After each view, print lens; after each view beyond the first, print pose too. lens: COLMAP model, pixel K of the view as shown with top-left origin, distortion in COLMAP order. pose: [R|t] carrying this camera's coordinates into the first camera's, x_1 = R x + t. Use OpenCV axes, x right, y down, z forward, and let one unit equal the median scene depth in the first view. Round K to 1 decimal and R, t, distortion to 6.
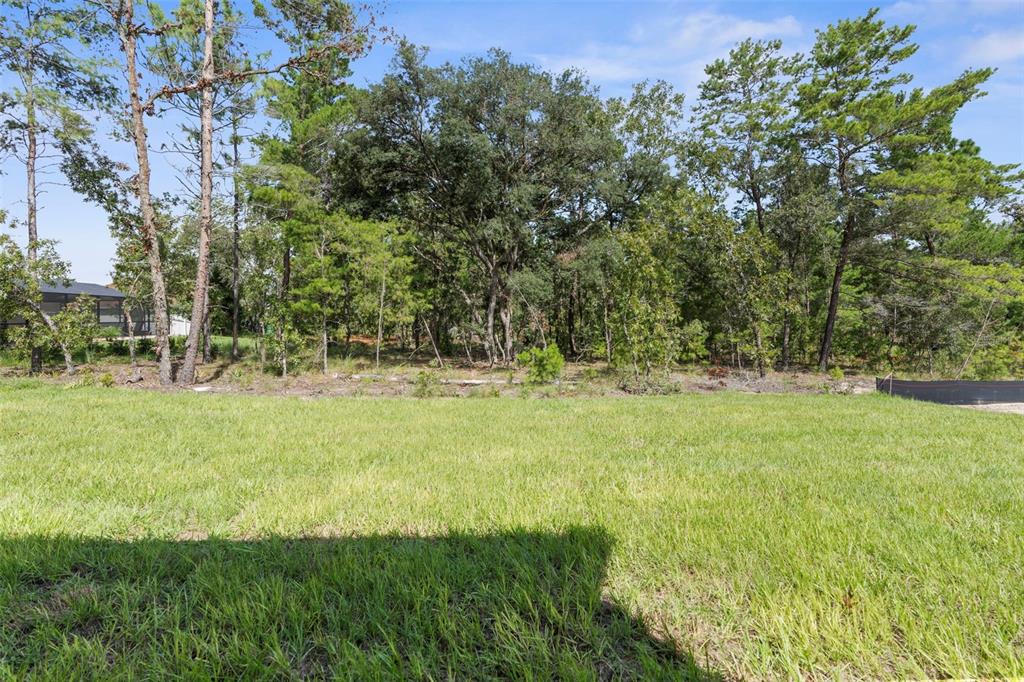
lens RADIAL K [[461.4, 0, 513.4], [0, 461.4, 326.1], [0, 0, 1]] dist [-0.001768, 0.001556]
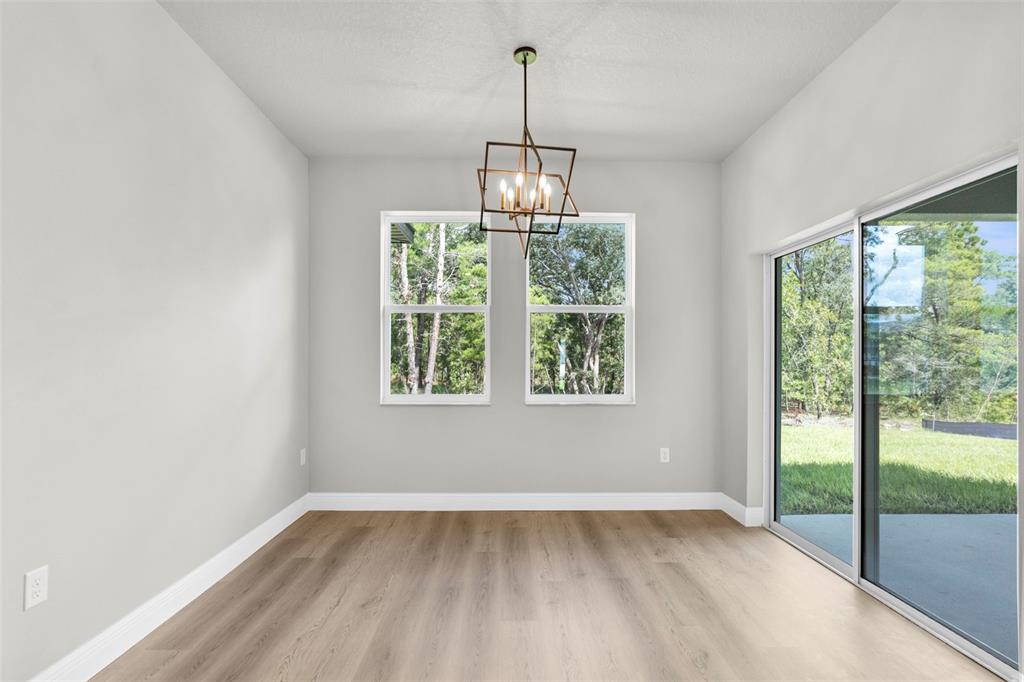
lens RADIAL K [[461.4, 0, 502.5], [0, 461.4, 358.1], [0, 0, 1]] dist [-0.001768, 0.001556]
pose [[0.999515, 0.027807, 0.014039, -0.303870], [-0.027439, 0.999293, -0.025713, 0.001340], [-0.014744, 0.025316, 0.999571, -0.212385]]
